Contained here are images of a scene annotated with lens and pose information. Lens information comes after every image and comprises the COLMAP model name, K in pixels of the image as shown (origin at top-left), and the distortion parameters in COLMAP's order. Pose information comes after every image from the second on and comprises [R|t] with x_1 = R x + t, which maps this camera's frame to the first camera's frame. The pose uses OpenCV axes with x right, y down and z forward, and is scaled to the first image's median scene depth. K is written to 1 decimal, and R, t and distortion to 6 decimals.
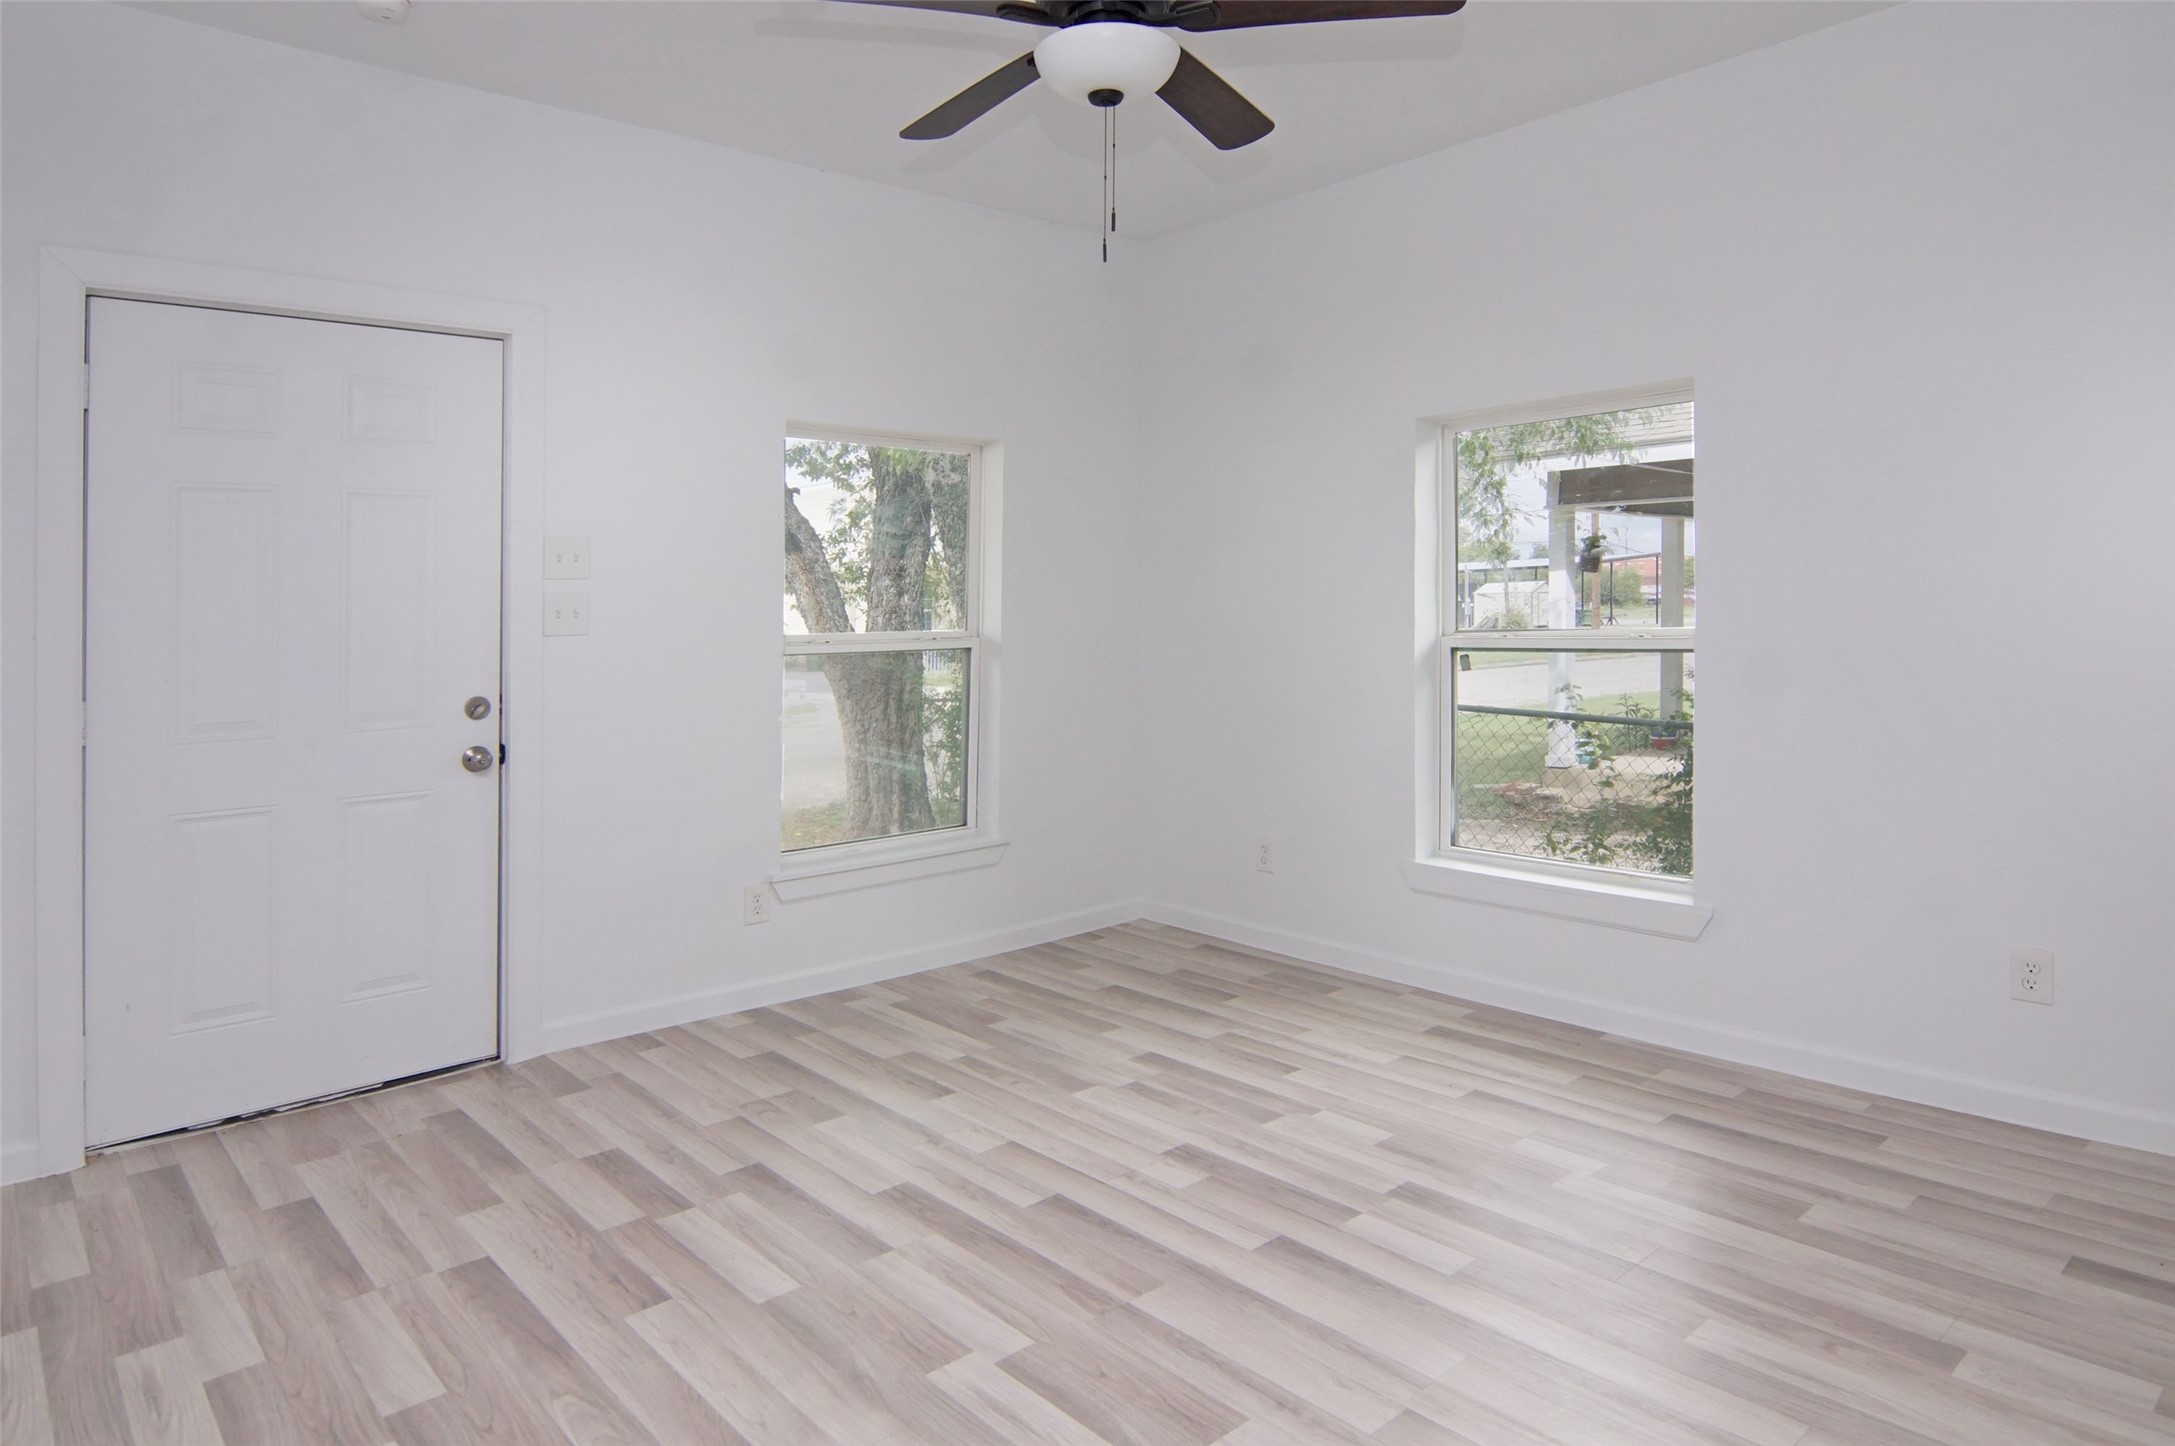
lens RADIAL K [[1283.0, 0, 1087.5], [0, 1283.0, 723.0], [0, 0, 1]] dist [-0.002414, -0.017313]
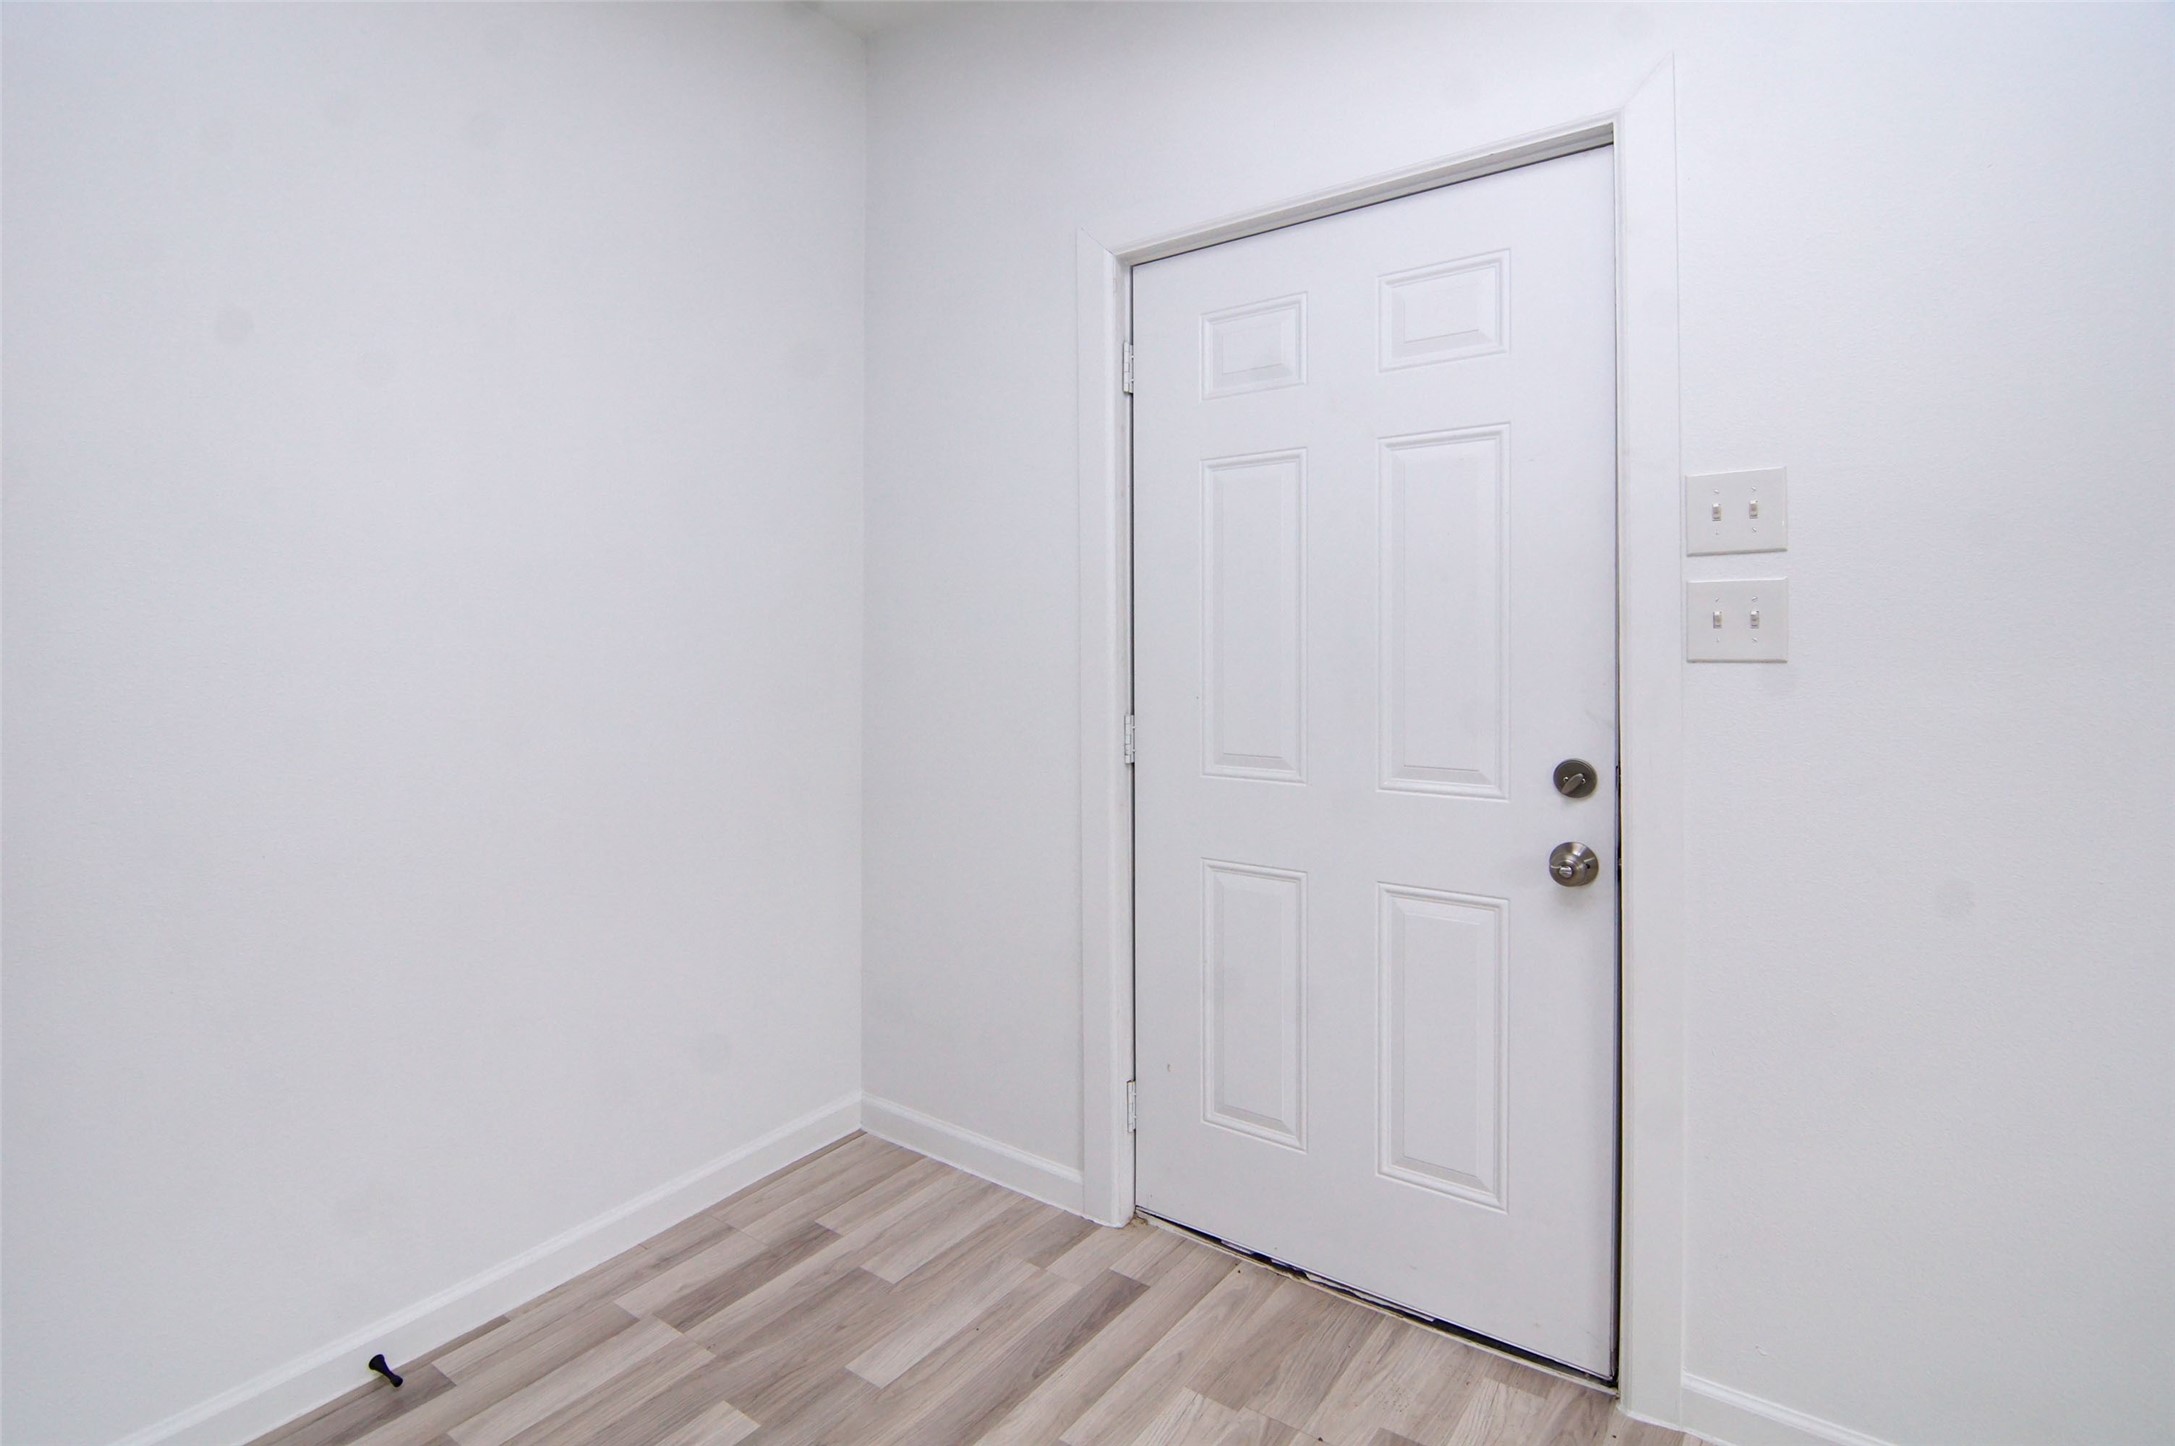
lens RADIAL K [[1131.1, 0, 1044.0], [0, 1131.1, 632.6], [0, 0, 1]] dist [-0.014344, -0.001126]
pose [[0.190171, 0.020932, -0.981528, -0.024063], [-0.078126, 0.996925, 0.006124, -0.065381], [0.978638, 0.075518, 0.191221, 0.695326]]
